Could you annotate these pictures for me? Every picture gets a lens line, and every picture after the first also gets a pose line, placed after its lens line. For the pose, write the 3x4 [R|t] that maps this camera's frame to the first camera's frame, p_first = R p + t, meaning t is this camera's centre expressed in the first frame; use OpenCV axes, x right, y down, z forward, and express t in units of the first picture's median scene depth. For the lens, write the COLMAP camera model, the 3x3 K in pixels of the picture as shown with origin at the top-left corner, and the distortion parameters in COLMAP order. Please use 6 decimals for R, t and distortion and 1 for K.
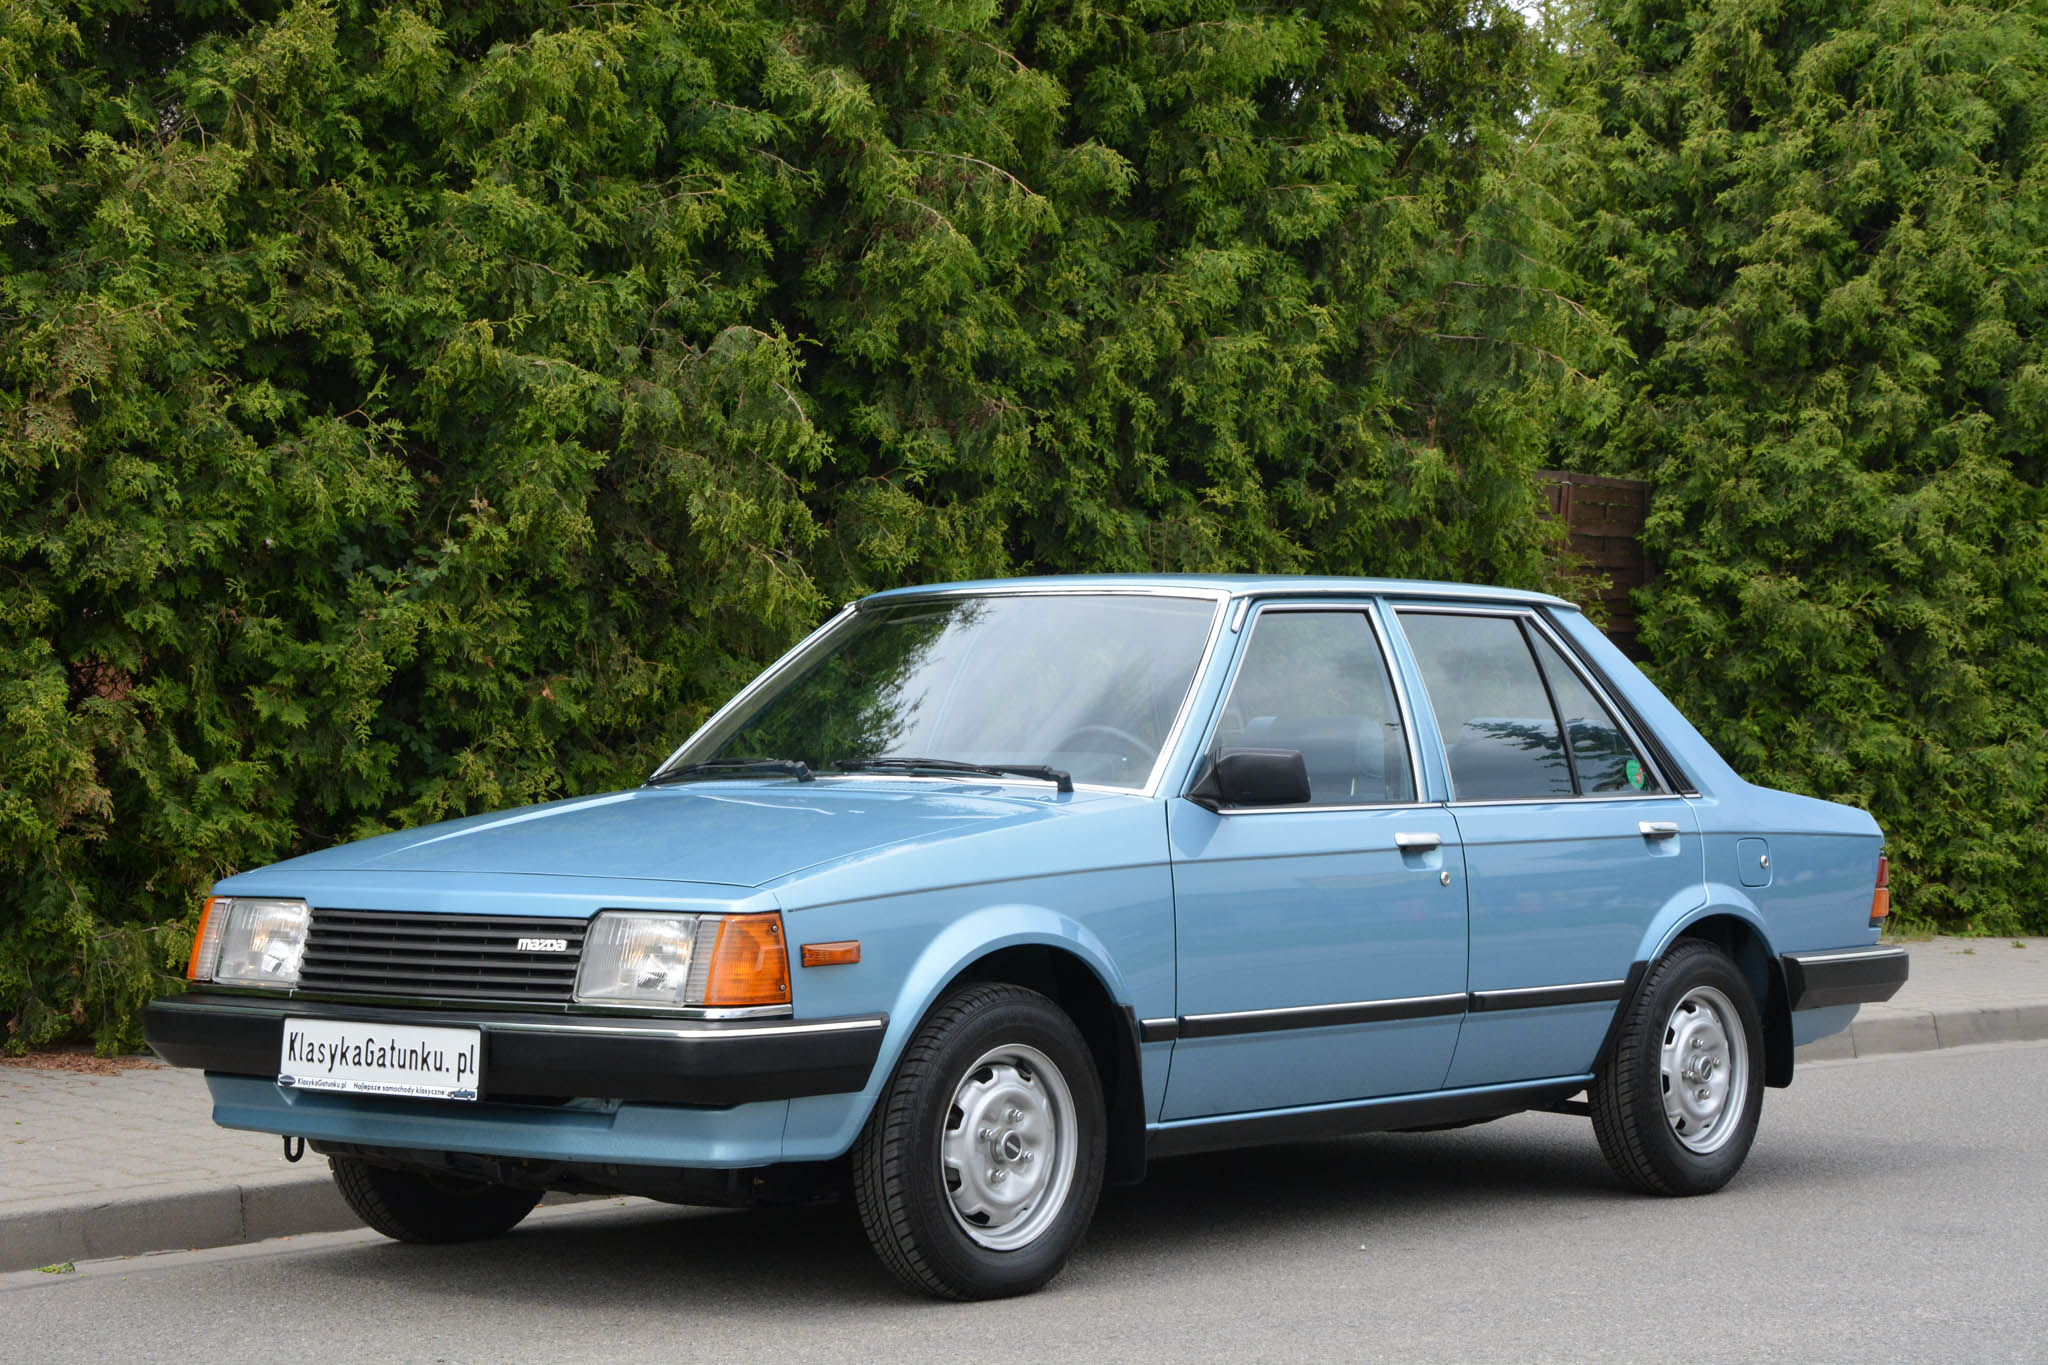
lens RADIAL K [[4180.5, 0, 1025.7], [0, 4180.5, 689.5], [0, 0, 1]] dist [0.417801, 0.000000]
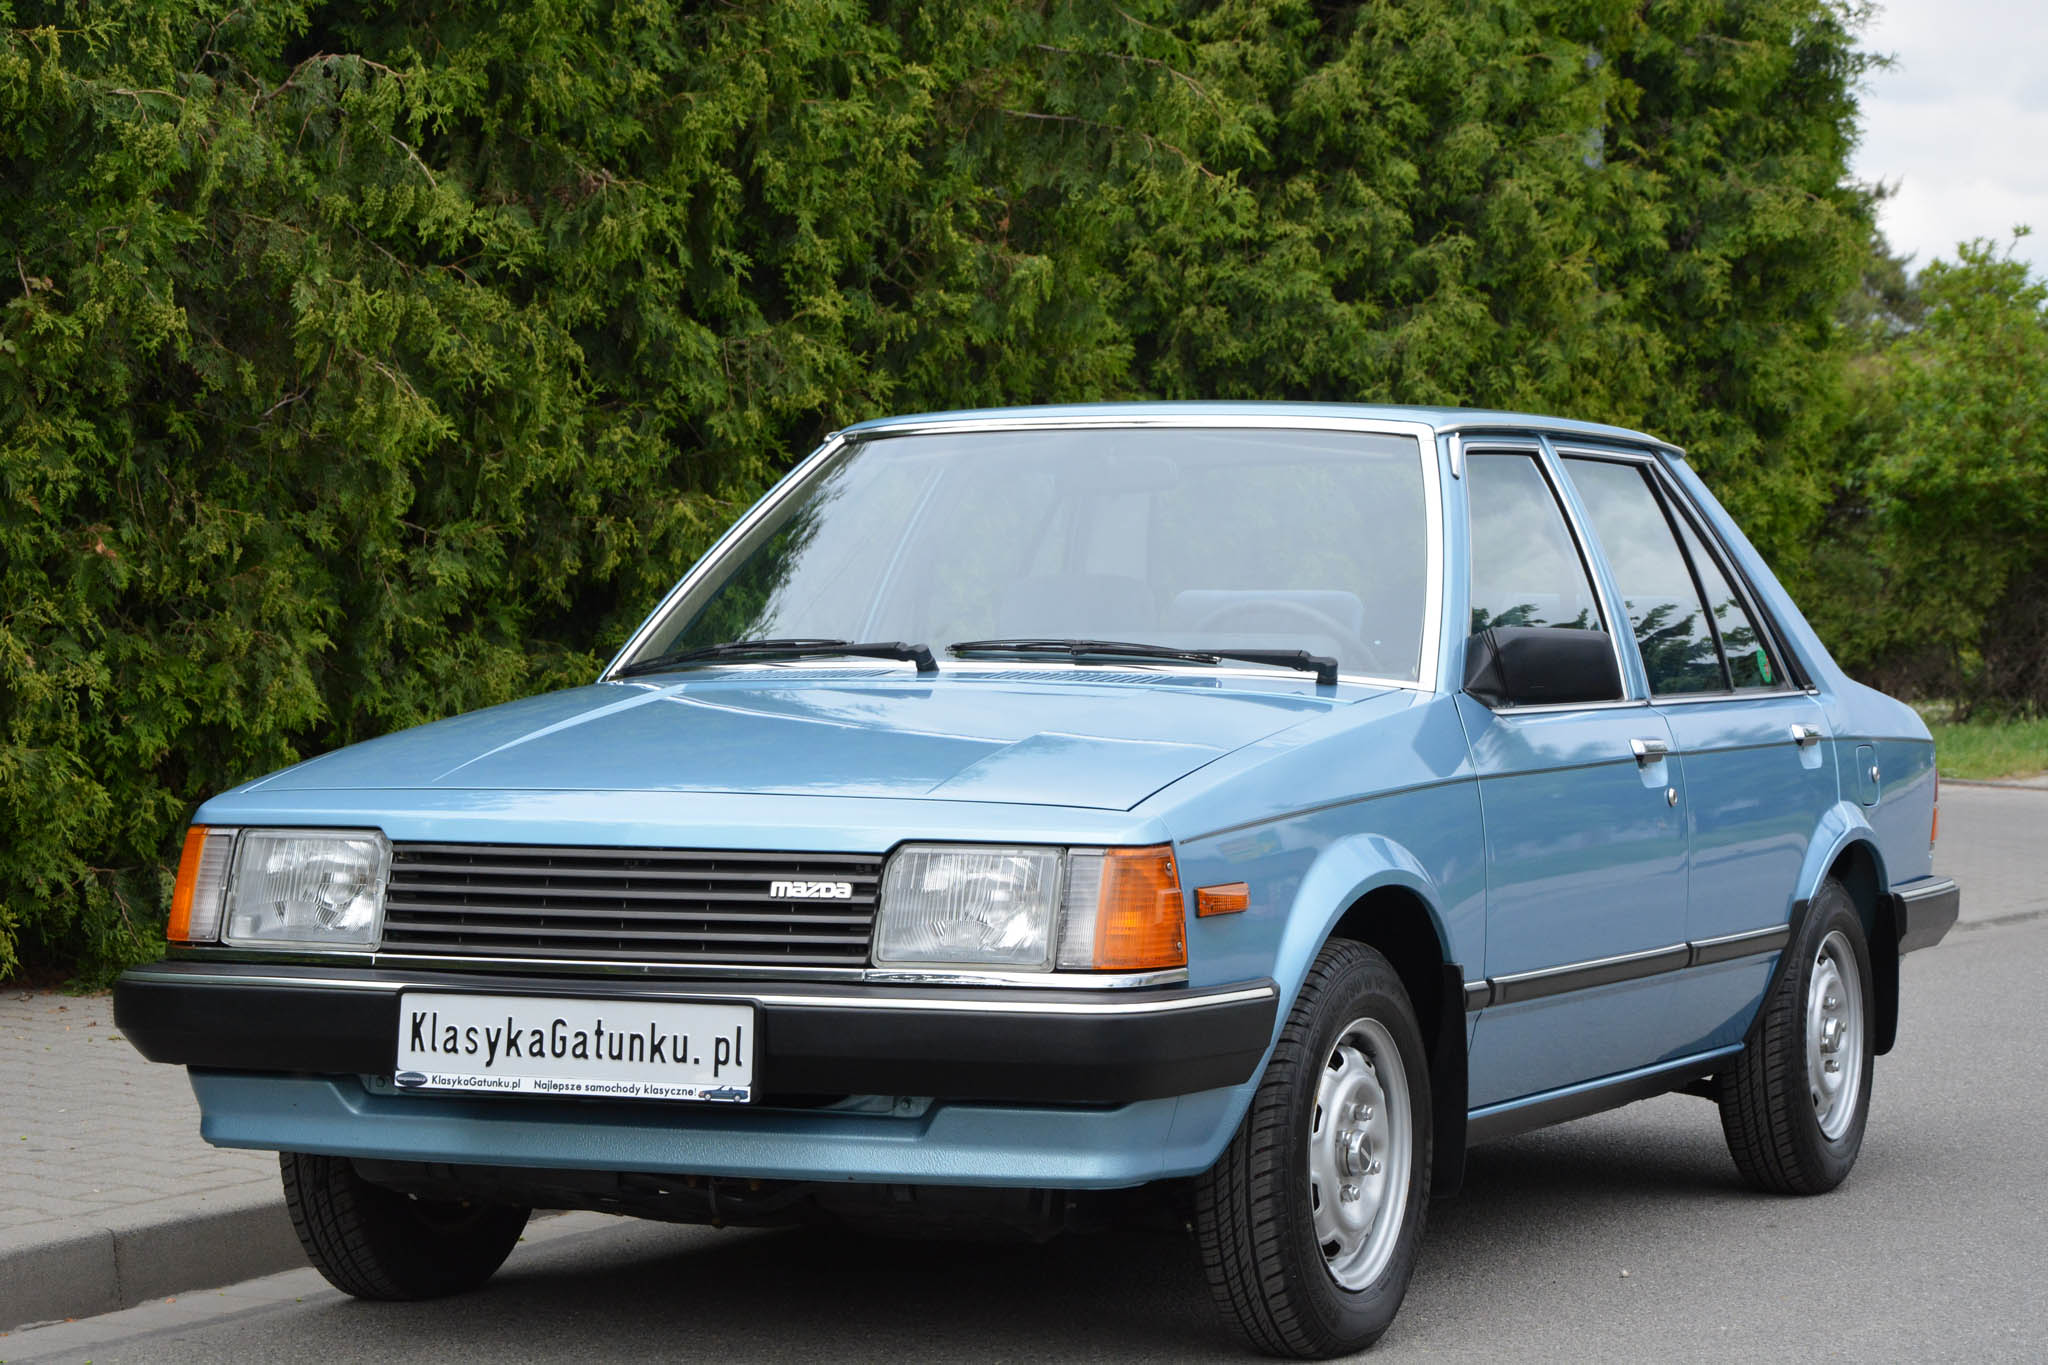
lens RADIAL K [[5119.5, 0, 1038.8], [0, 5119.5, 718.6], [0, 0, 1]] dist [0.540279, 0.000000]
pose [[0.960953, 0.001371, 0.276708, -0.229579], [-0.009414, 0.999571, 0.027738, 0.004020], [-0.276551, -0.029259, 0.960554, 0.093409]]
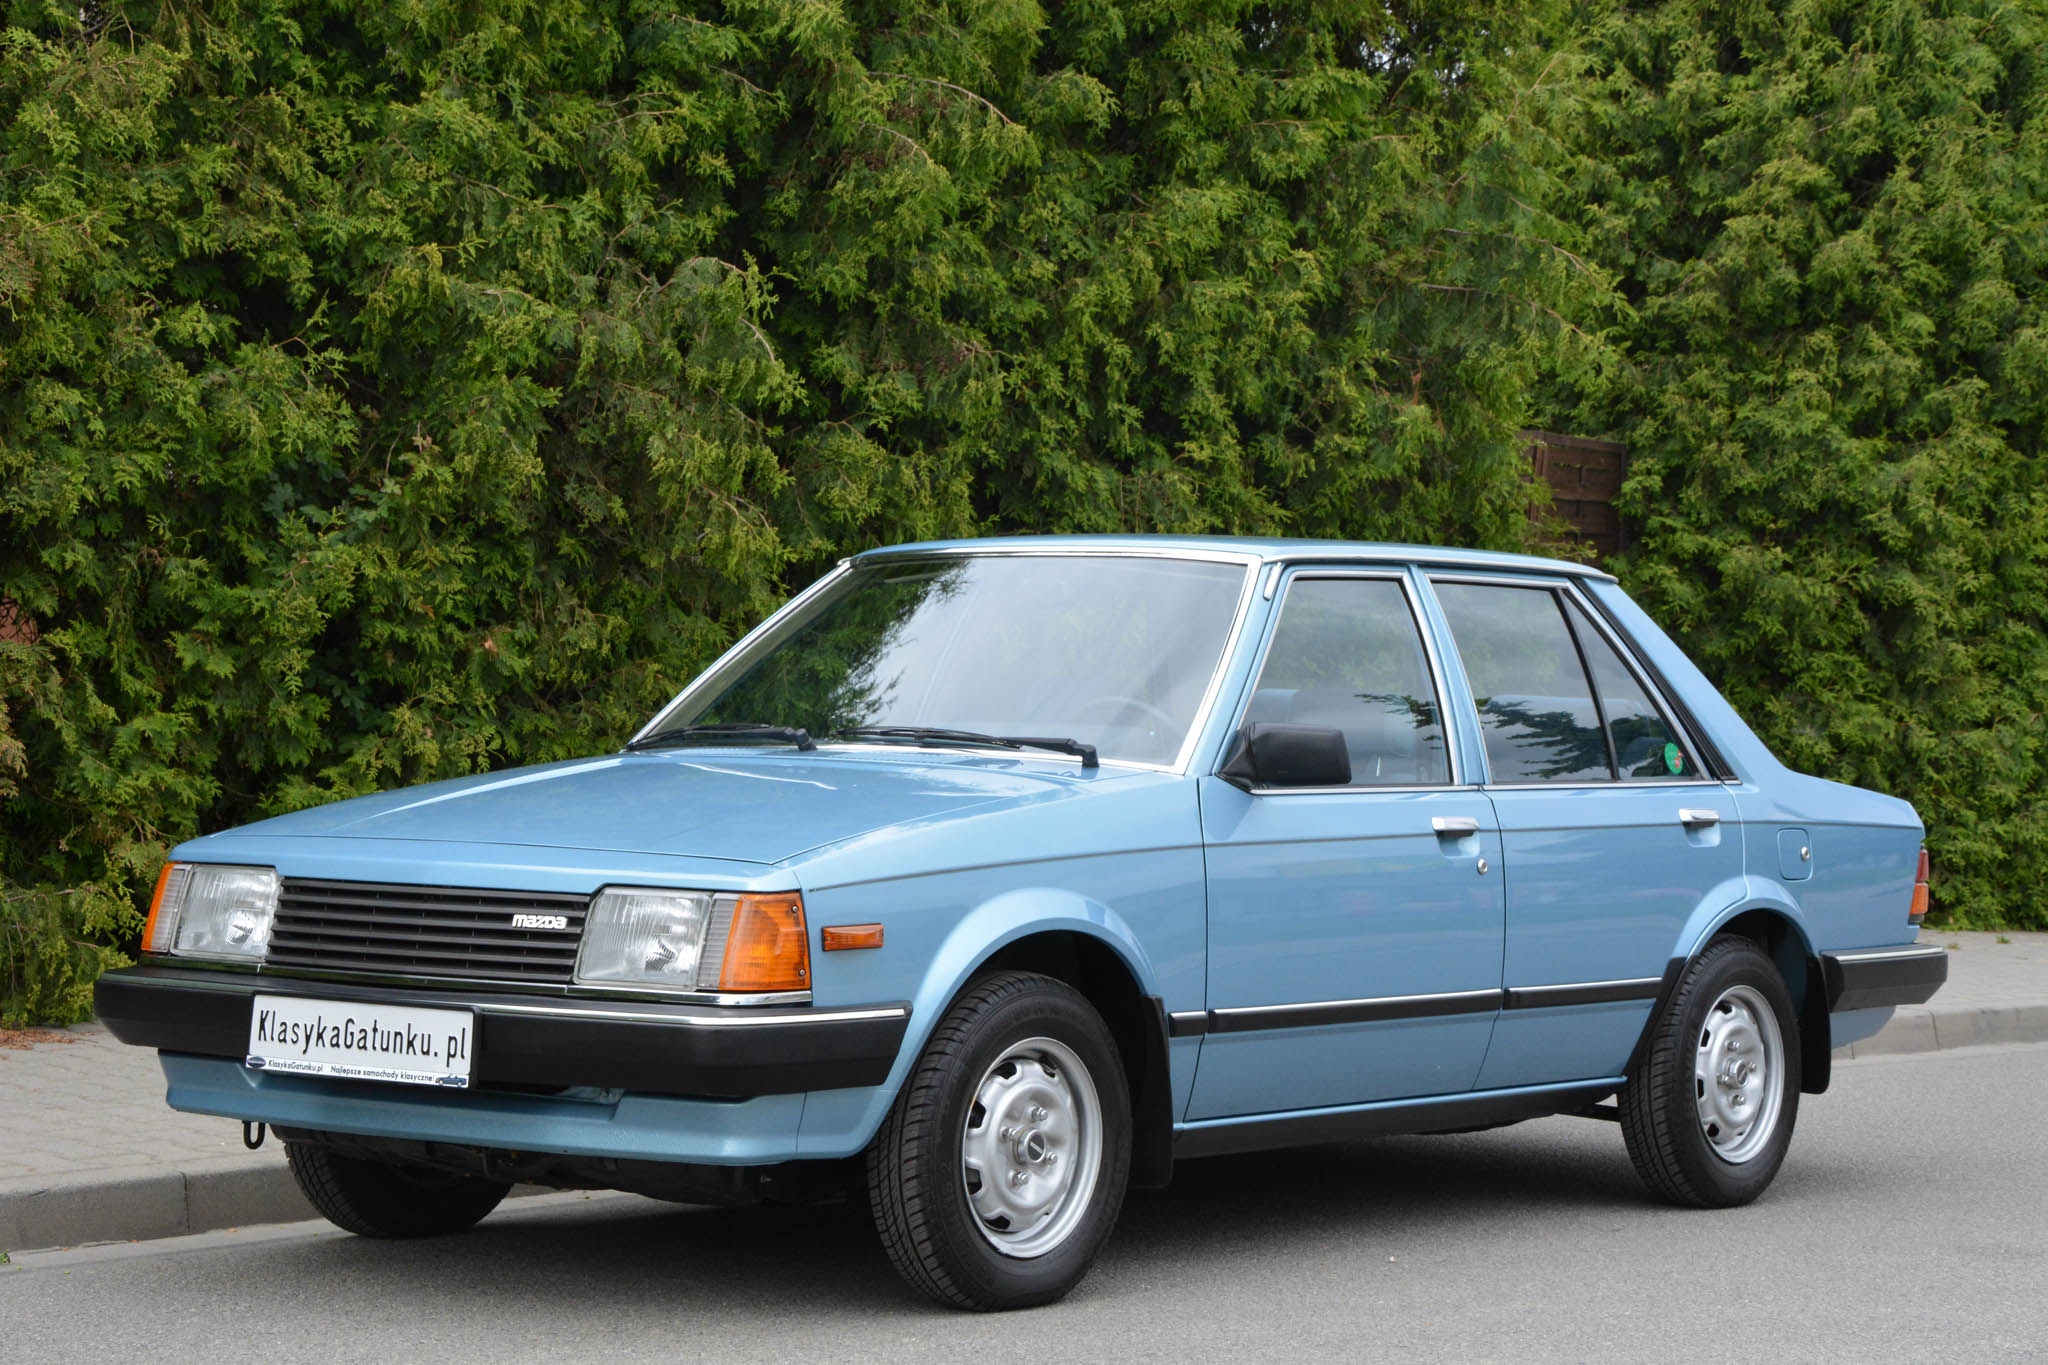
lens RADIAL K [[4410.6, 0, 1031.9], [0, 4410.6, 684.3], [0, 0, 1]] dist [0.482341, 0.000000]
pose [[0.999291, 0.020549, 0.031557, -0.027081], [-0.020825, 0.999748, 0.008426, -0.001664], [-0.031376, -0.009077, 0.999466, 0.011069]]
